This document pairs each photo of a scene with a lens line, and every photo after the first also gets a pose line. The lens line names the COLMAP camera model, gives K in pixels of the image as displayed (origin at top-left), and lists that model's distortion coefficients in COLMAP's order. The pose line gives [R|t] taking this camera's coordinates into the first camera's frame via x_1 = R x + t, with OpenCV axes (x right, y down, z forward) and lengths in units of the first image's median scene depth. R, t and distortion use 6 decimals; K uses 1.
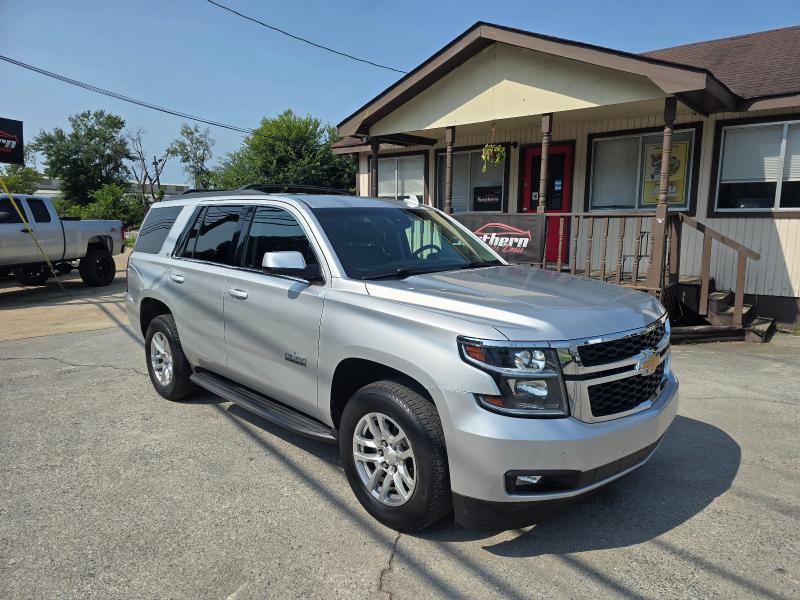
lens RADIAL K [[606.1, 0, 419.8], [0, 606.1, 316.7], [0, 0, 1]] dist [0.085317, -0.116921]
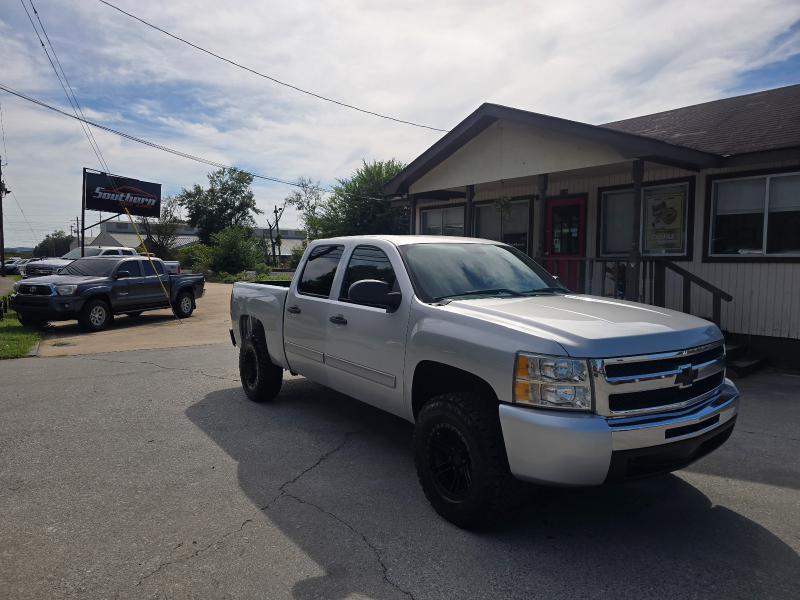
lens RADIAL K [[653.4, 0, 416.7], [0, 653.4, 291.5], [0, 0, 1]] dist [0.074435, -0.113165]
pose [[0.974004, 0.013325, -0.226138, 0.218205], [-0.037890, 0.993788, -0.104640, 0.027868], [0.223339, 0.110488, 0.968459, -0.211198]]
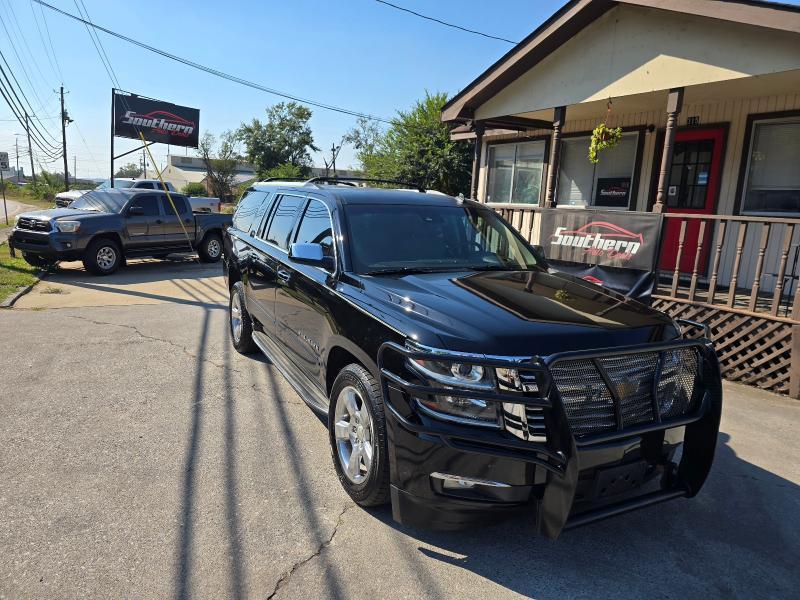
lens RADIAL K [[592.1, 0, 400.0], [0, 592.1, 300.0], [0, 0, 1]] dist [0.059124, -0.062926]
pose [[0.936196, 0.095799, -0.338171, 0.135764], [-0.096321, 0.995233, 0.015281, -0.030093], [0.338022, 0.018267, 0.940961, 0.127097]]
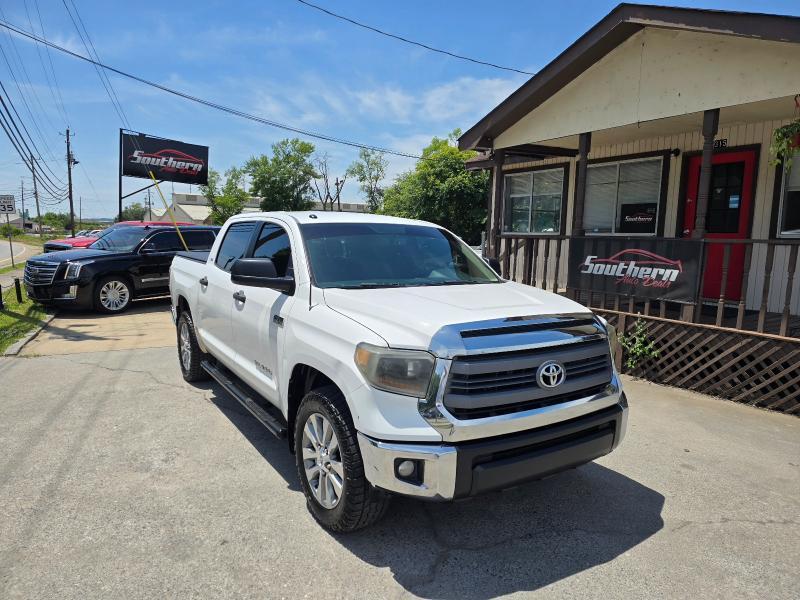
lens RADIAL K [[584.5, 0, 400.0], [0, 584.5, 300.0], [0, 0, 1]] dist [0.032296, -0.007444]
pose [[0.939045, 0.053896, -0.339543, 0.089160], [-0.069493, 0.997005, -0.033936, -0.035540], [0.336697, 0.055463, 0.939978, 0.156301]]
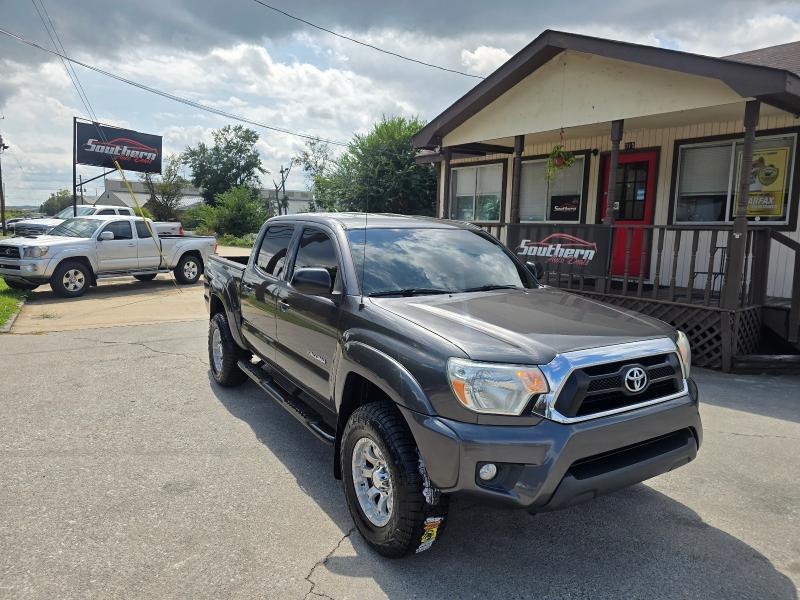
lens RADIAL K [[612.3, 0, 400.0], [0, 612.3, 300.0], [0, 0, 1]] dist [0.054878, -0.065503]
pose [[0.969426, 0.046029, -0.241027, 0.104309], [-0.054463, 0.998111, -0.028443, -0.007014], [0.239262, 0.040700, 0.970102, 0.000348]]
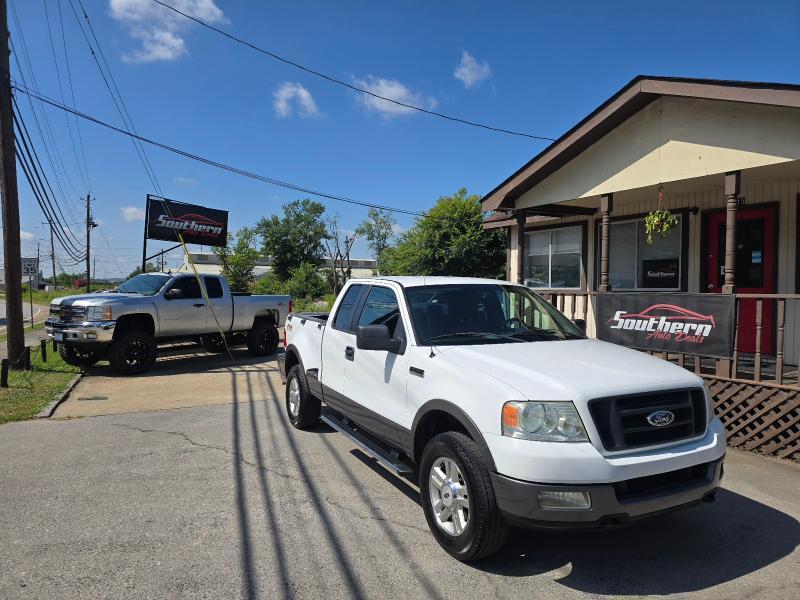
lens RADIAL K [[581.1, 0, 392.5], [0, 581.1, 288.0], [0, 0, 1]] dist [0.059968, -0.056780]
pose [[0.935680, 0.002399, -0.352841, 0.054065], [-0.057293, 0.987740, -0.145218, -0.036917], [0.348166, 0.156093, 0.924346, 0.131281]]
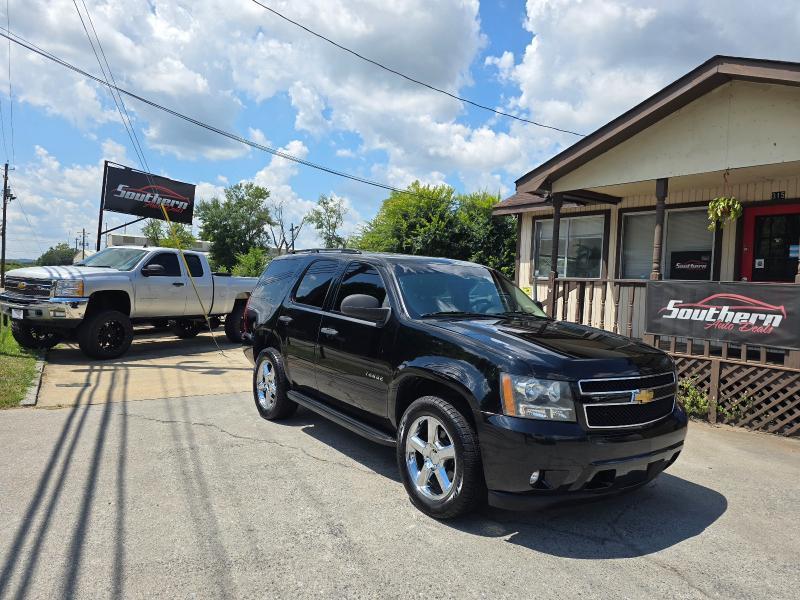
lens RADIAL K [[574.0, 0, 373.5], [0, 574.0, 287.8], [0, 0, 1]] dist [0.053396, -0.050707]
pose [[0.974647, 0.036865, -0.220689, -0.140444], [-0.071400, 0.986009, -0.150625, -0.013866], [0.212049, 0.162563, 0.963643, 0.155807]]
